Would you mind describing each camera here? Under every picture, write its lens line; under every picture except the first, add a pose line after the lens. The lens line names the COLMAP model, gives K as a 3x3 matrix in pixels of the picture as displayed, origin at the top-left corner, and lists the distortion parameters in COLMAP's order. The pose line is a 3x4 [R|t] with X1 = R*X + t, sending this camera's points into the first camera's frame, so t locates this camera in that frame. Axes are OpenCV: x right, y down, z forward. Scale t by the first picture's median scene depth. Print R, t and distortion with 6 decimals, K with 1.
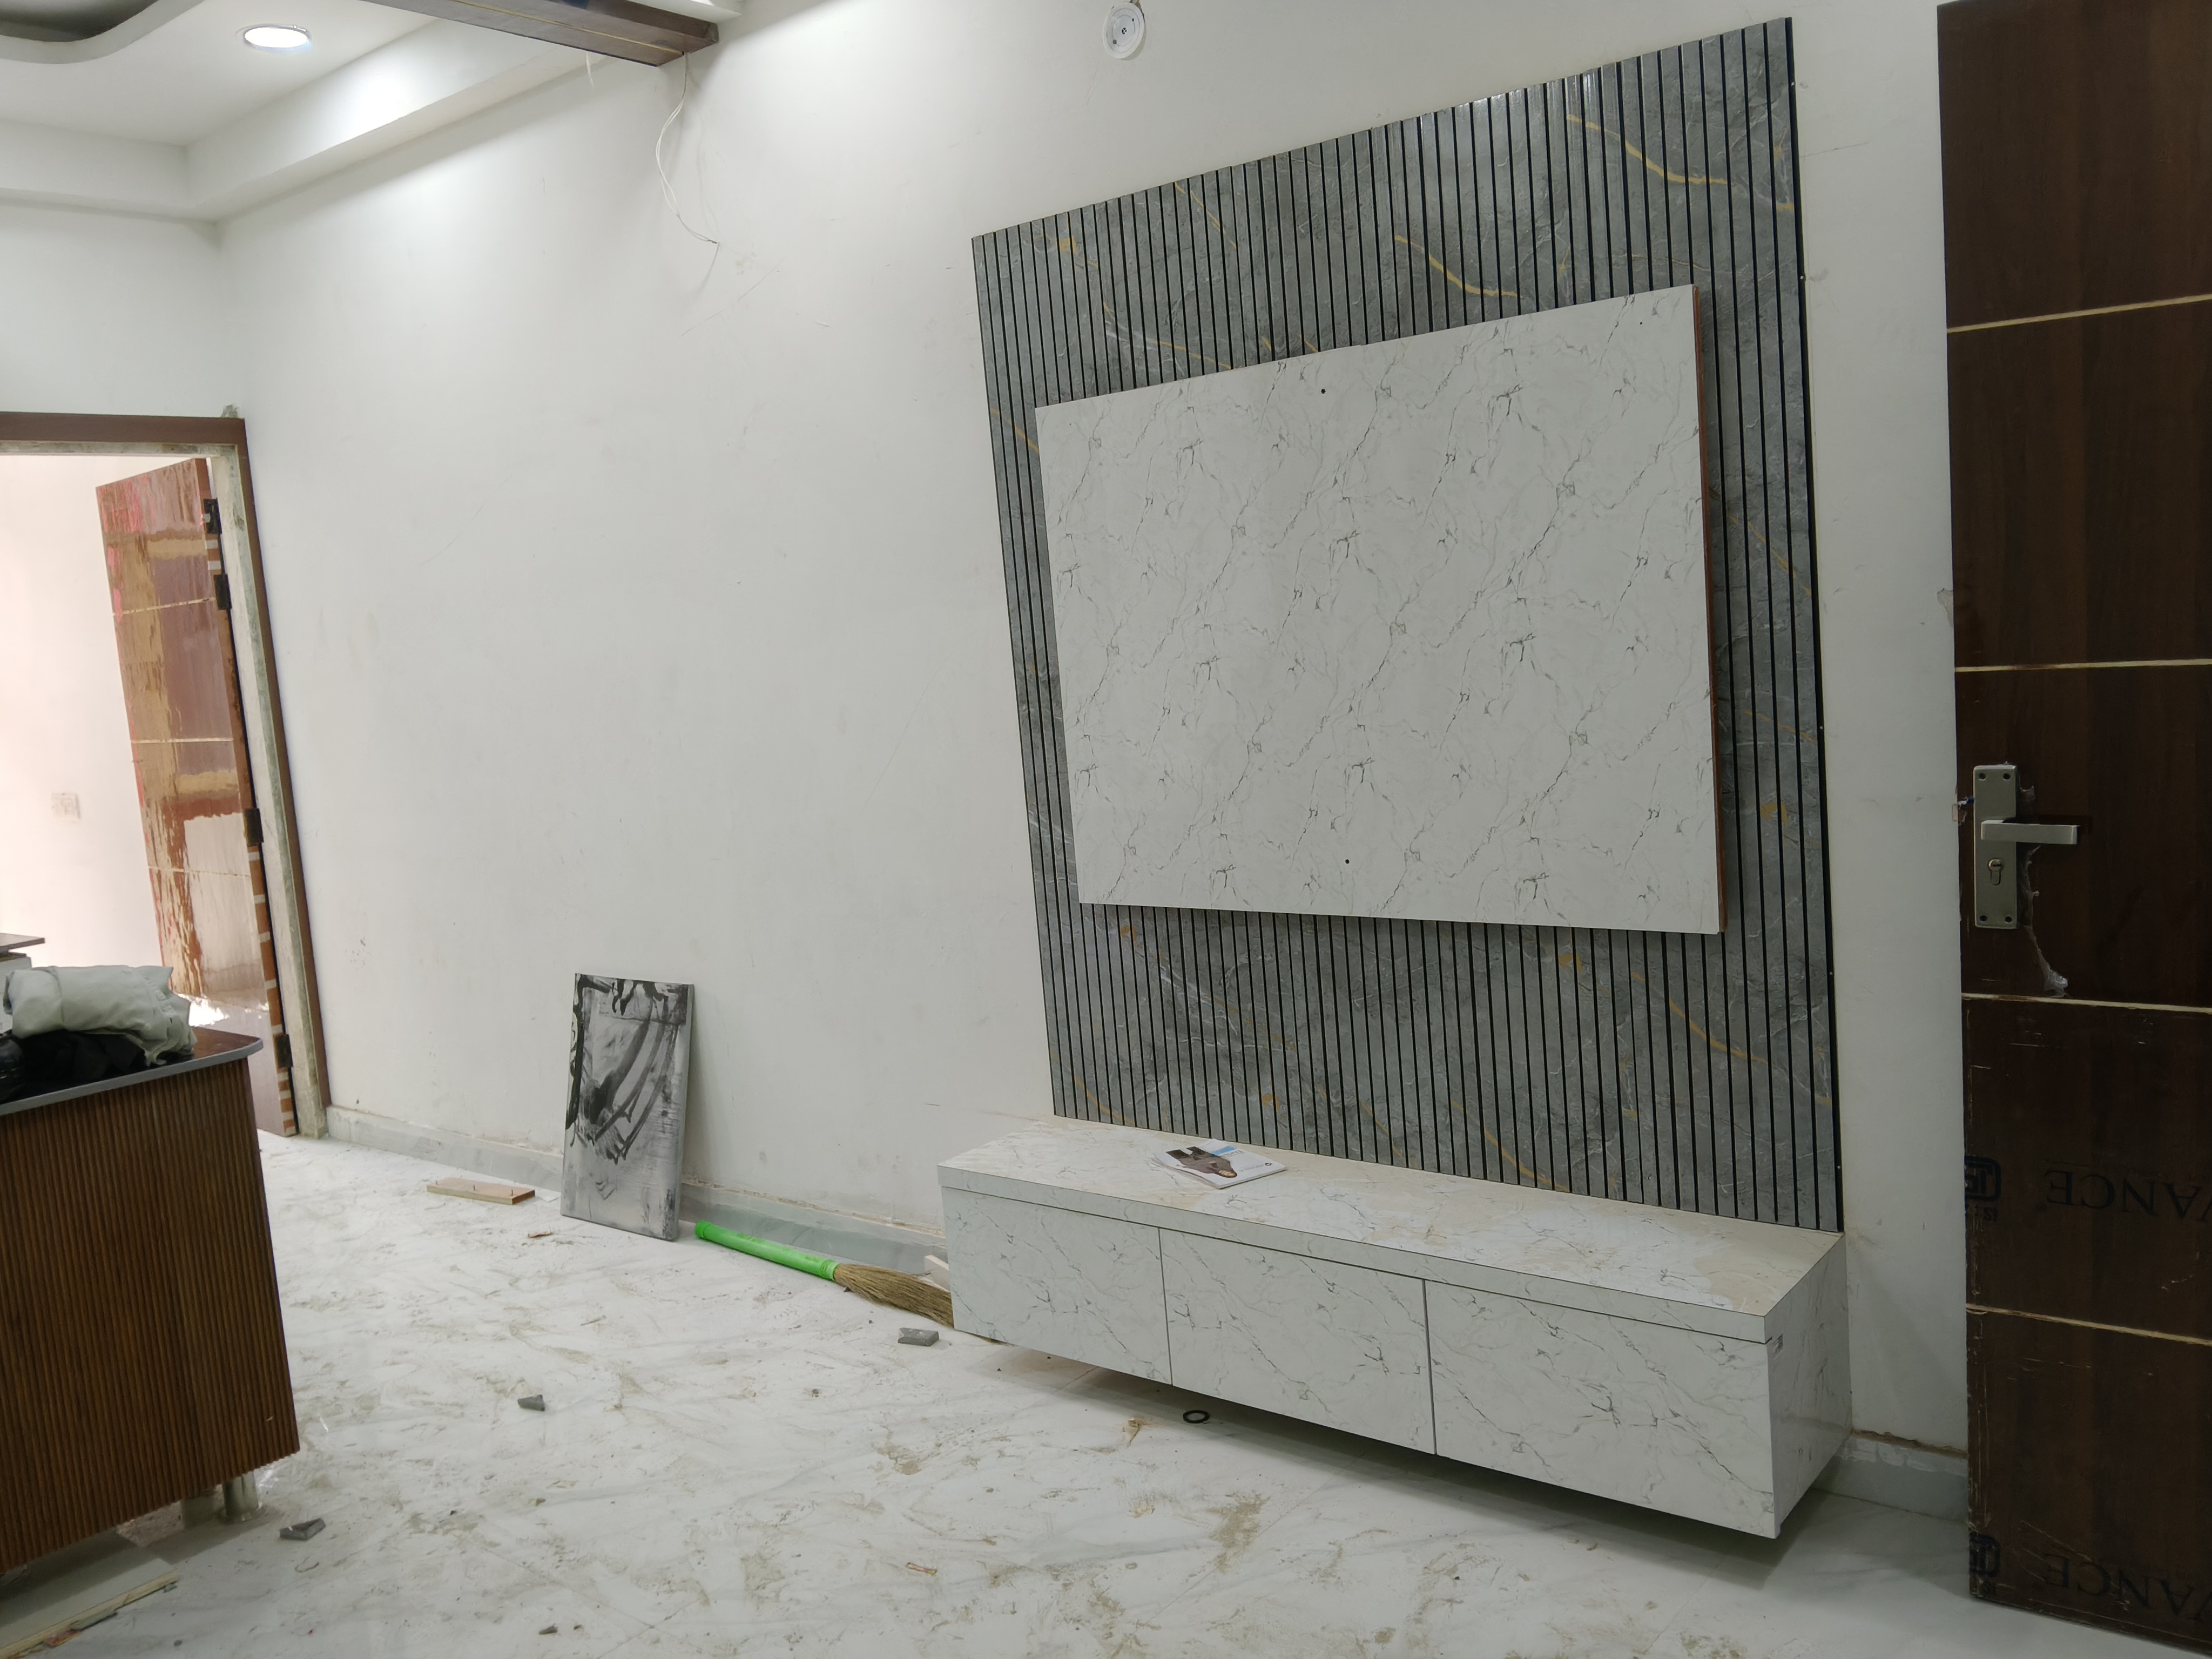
lens RADIAL K [[1834.7, 0, 1110.4], [0, 1834.7, 813.6], [0, 0, 1]] dist [-0.008518, -0.006687]
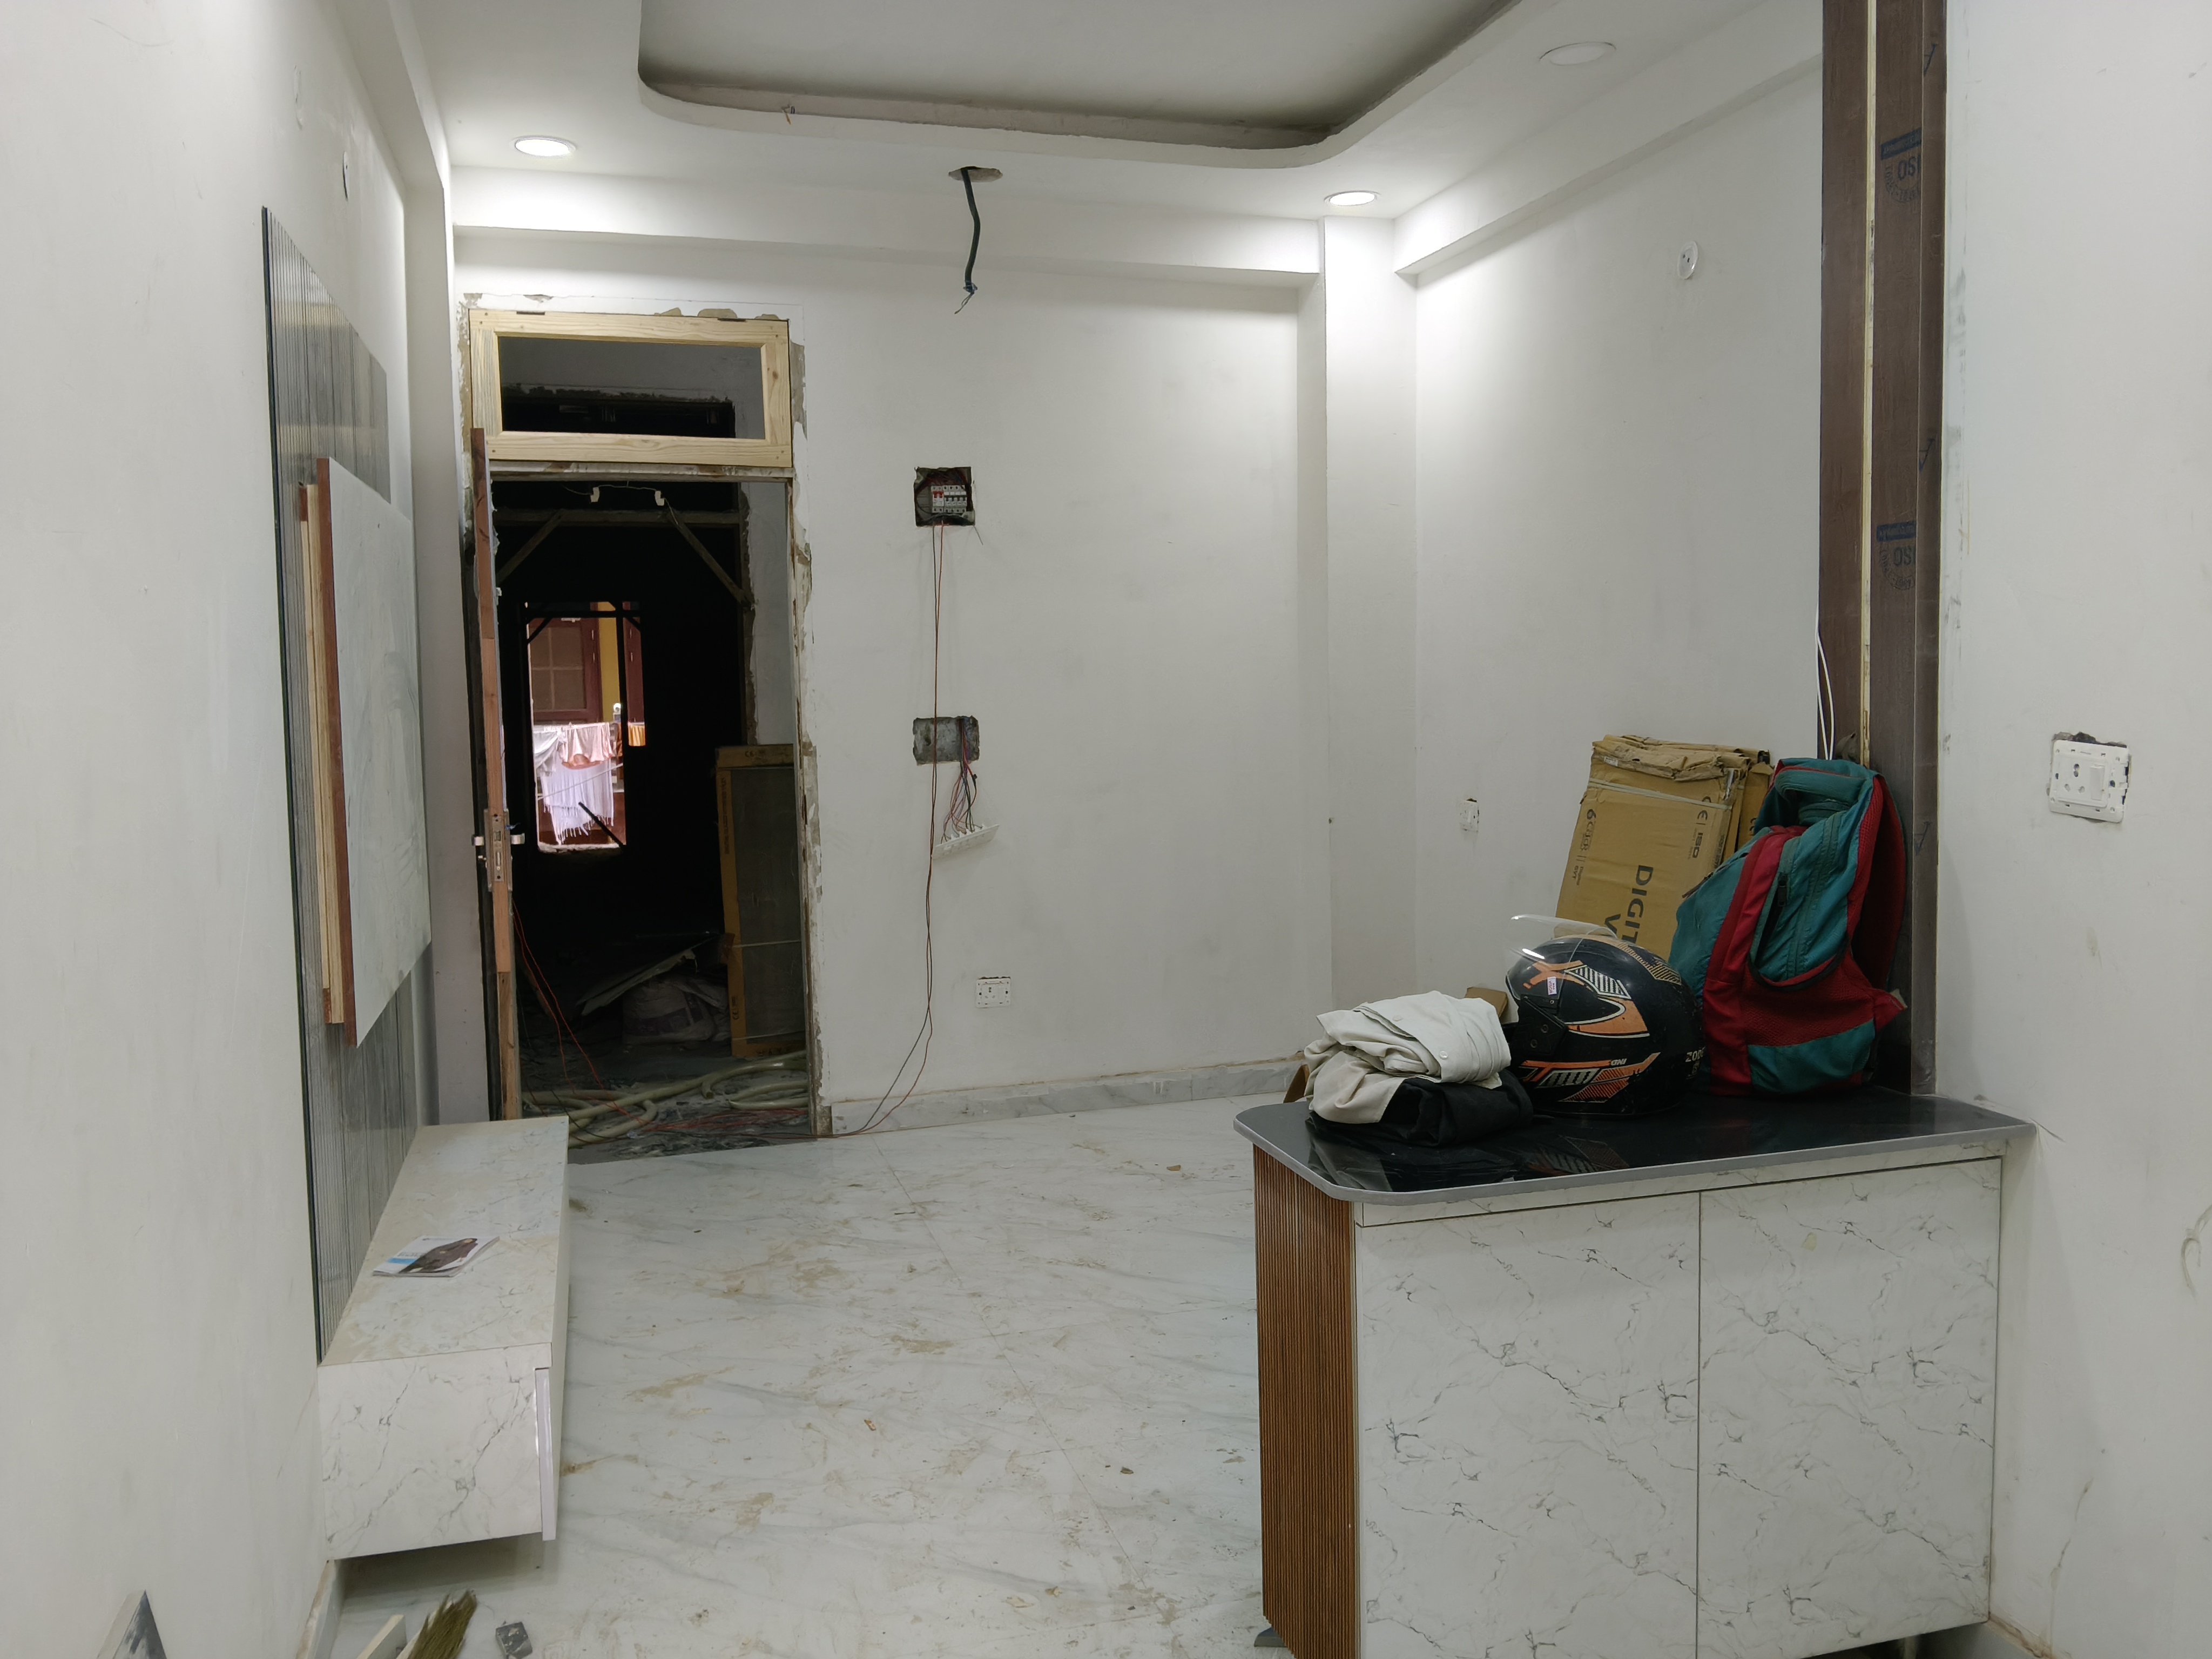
lens RADIAL K [[1794.9, 0, 1104.4], [0, 1794.9, 821.8], [0, 0, 1]] dist [0.158103, -0.377528]
pose [[-0.812236, 0.047090, 0.581425, -0.917805], [0.144509, 0.981910, 0.122349, -0.125060], [-0.565146, 0.183398, -0.804348, 1.704997]]
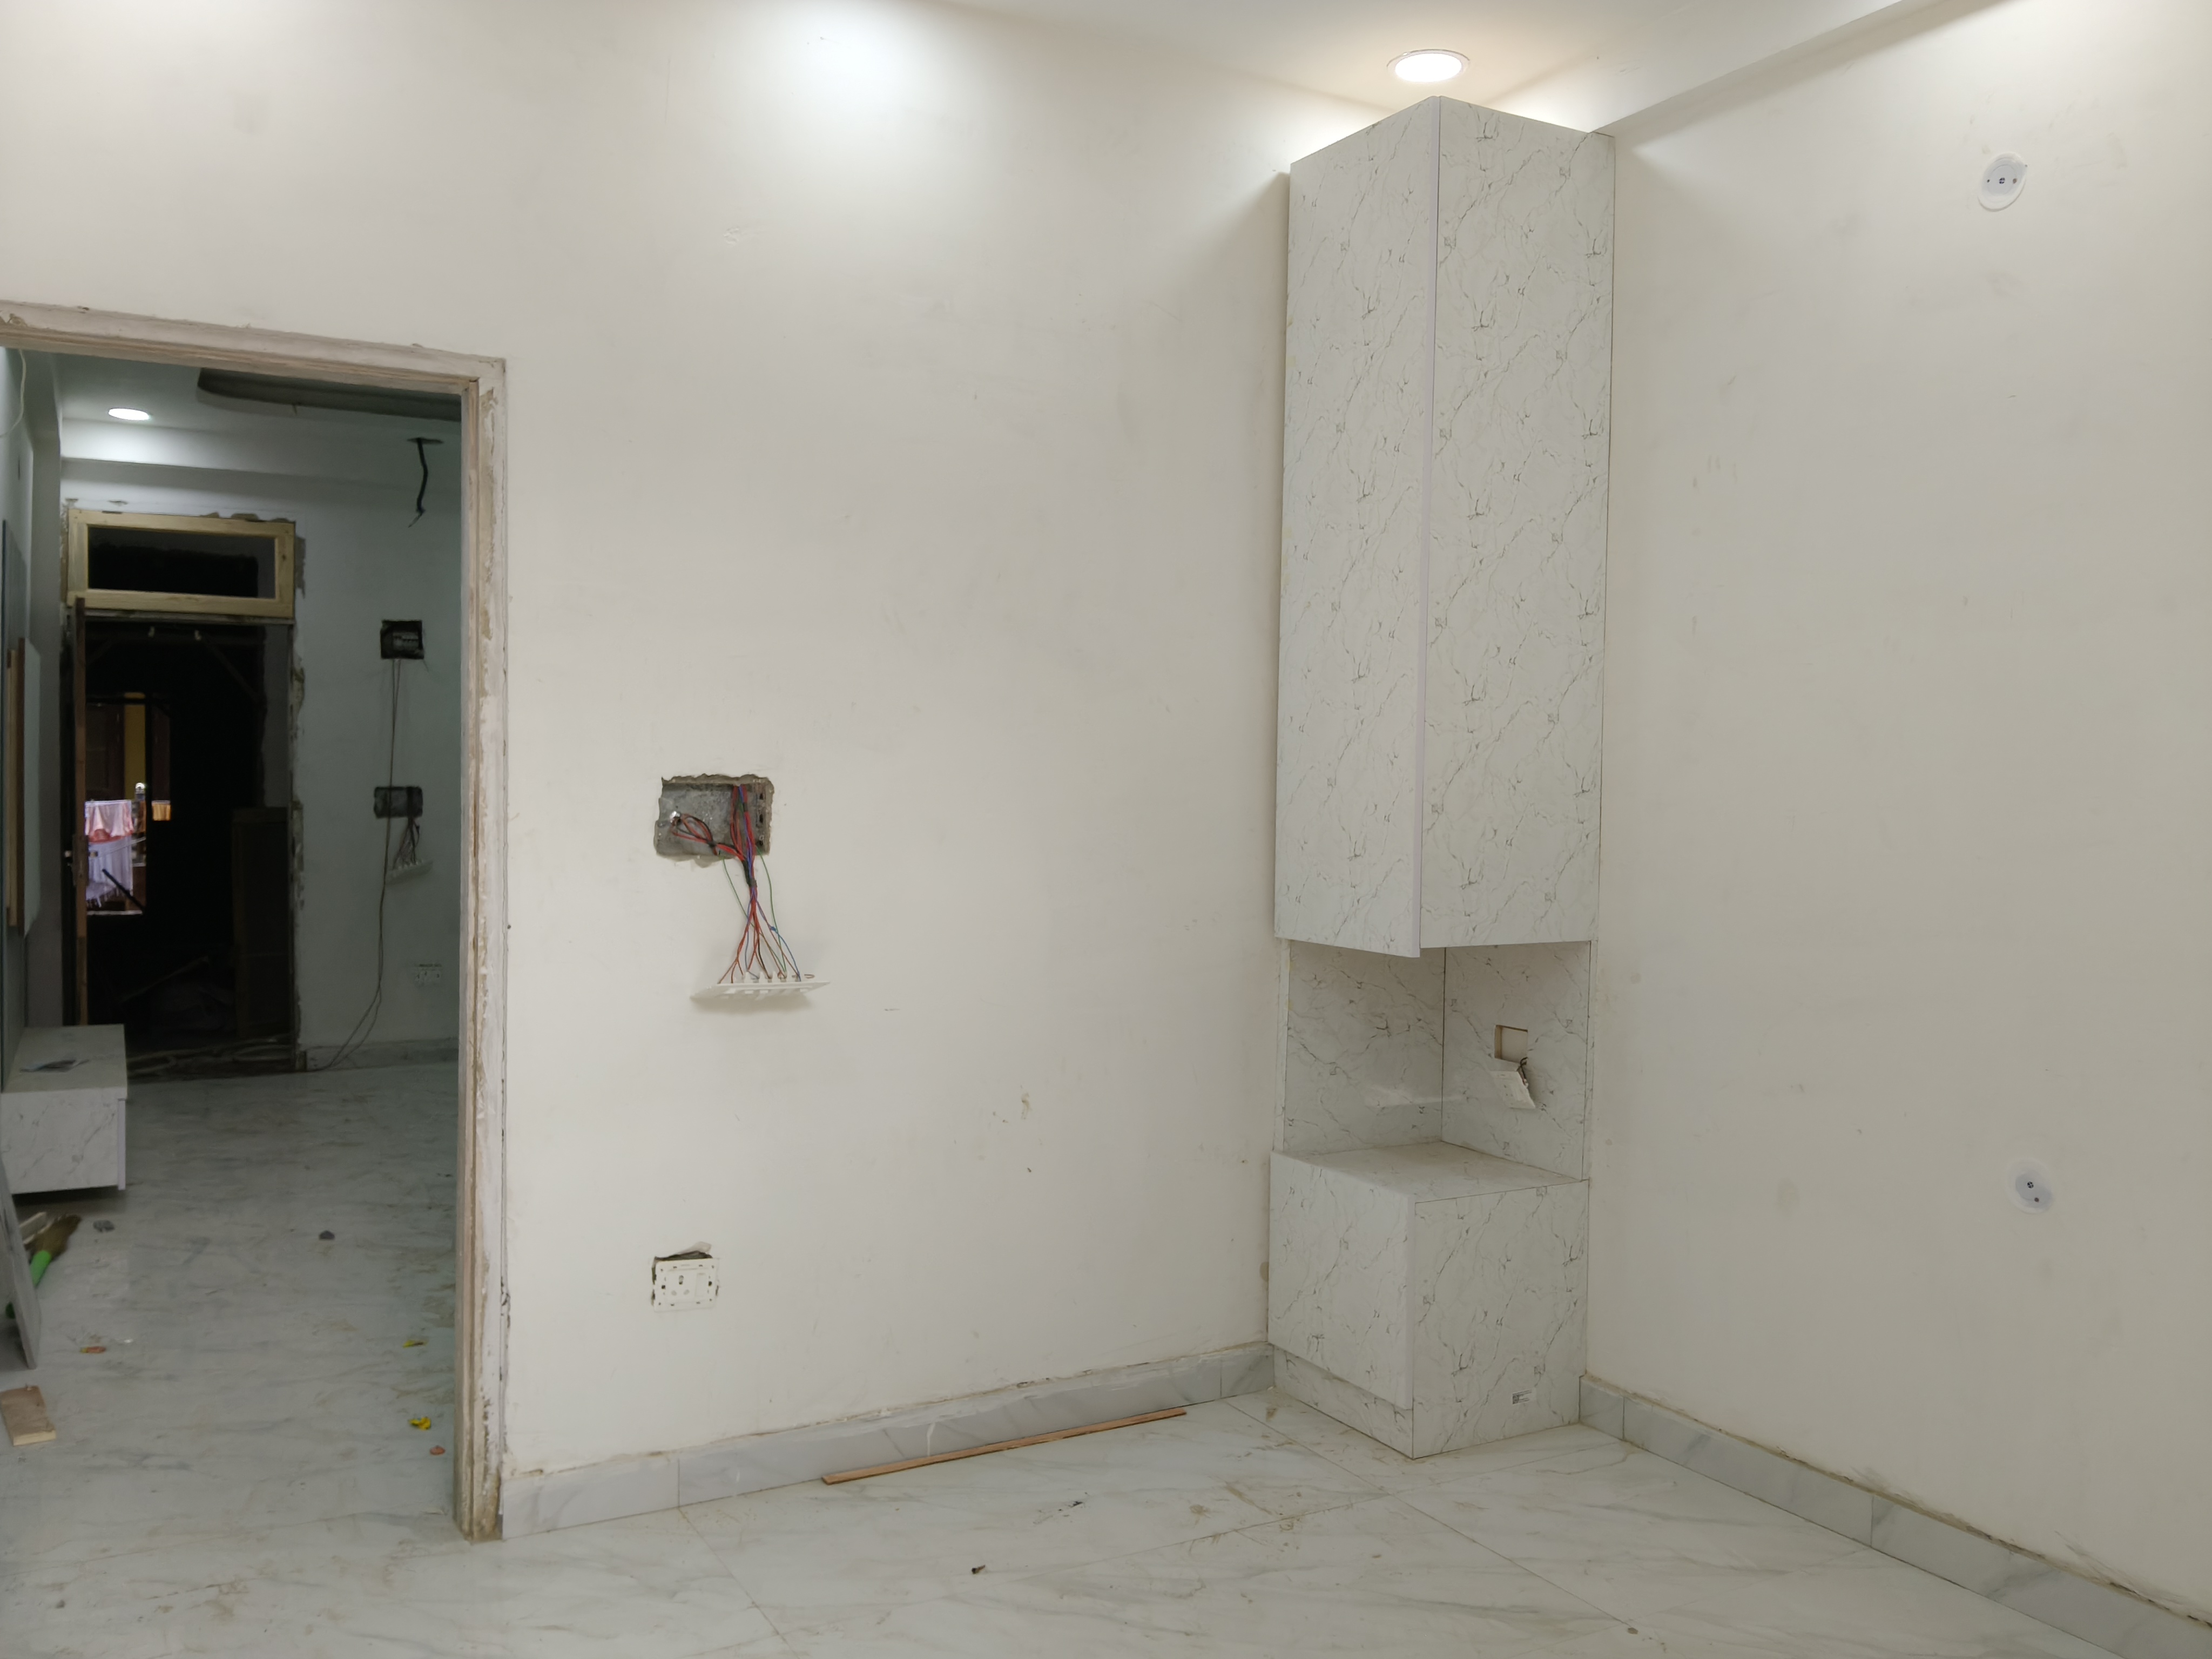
lens RADIAL K [[1834.7, 0, 1110.4], [0, 1834.7, 813.6], [0, 0, 1]] dist [-0.008518, -0.006687]
pose [[-0.924781, 0.063265, 0.375203, -1.817992], [0.104255, 0.990474, 0.089954, -0.125027], [-0.365938, 0.122305, -0.922567, 2.521340]]
